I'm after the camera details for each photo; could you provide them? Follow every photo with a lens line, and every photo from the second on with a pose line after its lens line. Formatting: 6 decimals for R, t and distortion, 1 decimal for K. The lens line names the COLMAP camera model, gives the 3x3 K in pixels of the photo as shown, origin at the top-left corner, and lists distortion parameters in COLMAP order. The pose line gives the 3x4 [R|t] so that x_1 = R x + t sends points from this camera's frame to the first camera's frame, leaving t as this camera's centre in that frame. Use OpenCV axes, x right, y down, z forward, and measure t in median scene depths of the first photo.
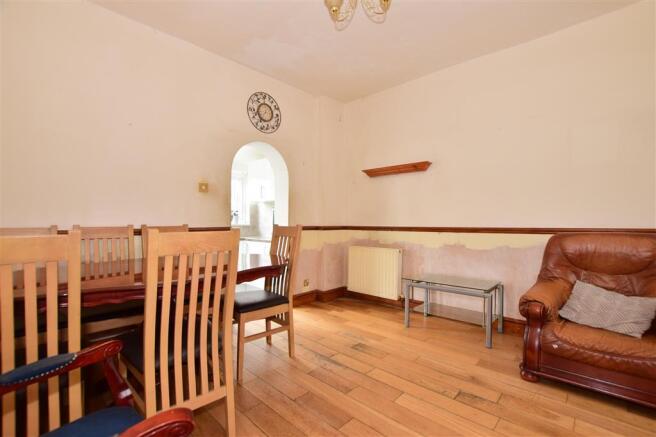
lens RADIAL K [[291.3, 0, 327.8], [0, 291.3, 218.8], [0, 0, 1]] dist [-0.026108, 0.001634]
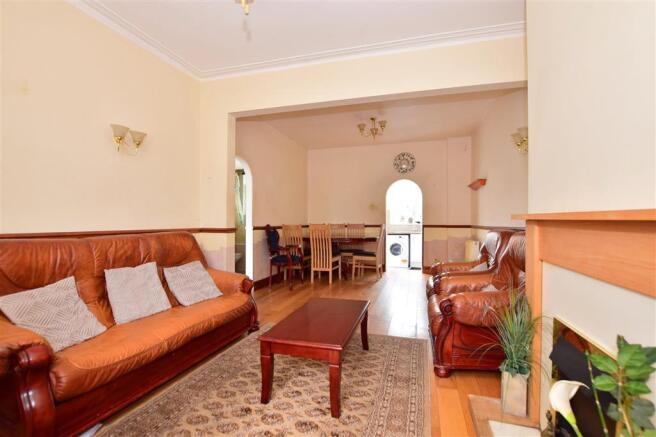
lens RADIAL K [[291.3, 0, 328.4], [0, 291.3, 221.5], [0, 0, 1]] dist [-0.026108, 0.001634]
pose [[0.464354, -0.006130, -0.885628, 1.214098], [0.011193, 0.999937, -0.001052, 0.003080], [0.885579, -0.009424, 0.464393, -0.299187]]
